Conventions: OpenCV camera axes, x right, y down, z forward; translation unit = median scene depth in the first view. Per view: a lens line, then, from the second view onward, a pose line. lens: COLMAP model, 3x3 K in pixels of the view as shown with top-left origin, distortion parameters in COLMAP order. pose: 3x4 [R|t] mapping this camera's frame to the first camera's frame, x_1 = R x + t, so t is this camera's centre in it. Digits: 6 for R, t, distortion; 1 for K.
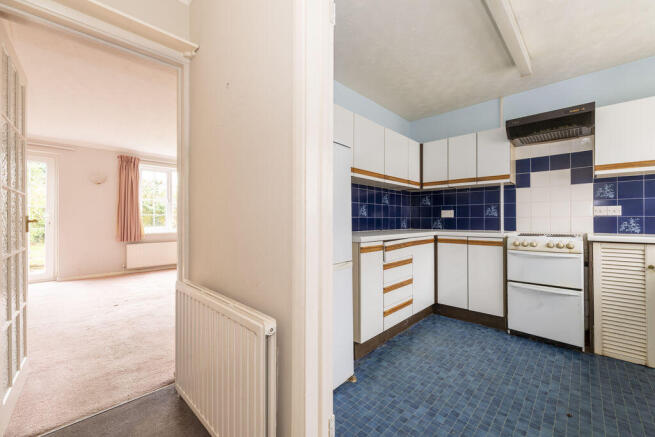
lens RADIAL K [[262.8, 0, 329.0], [0, 262.8, 216.8], [0, 0, 1]] dist [-0.000300, 0.000048]
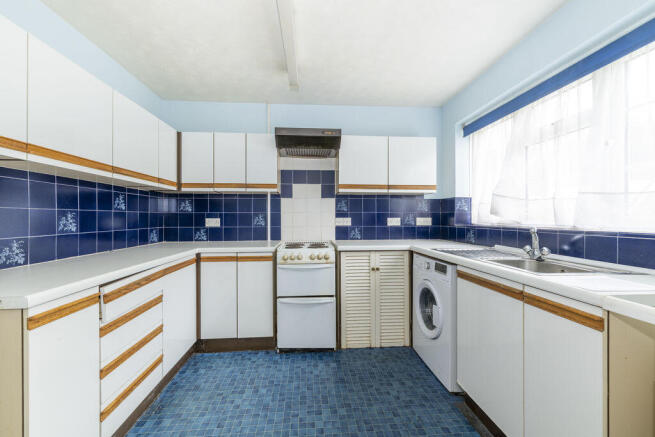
lens RADIAL K [[262.8, 0, 329.0], [0, 262.8, 216.8], [0, 0, 1]] dist [-0.000300, 0.000048]
pose [[0.663296, 0.000329, 0.748357, 0.092101], [-0.003170, 0.999992, 0.002370, -0.045021], [-0.748350, -0.003944, 0.663292, 0.222547]]
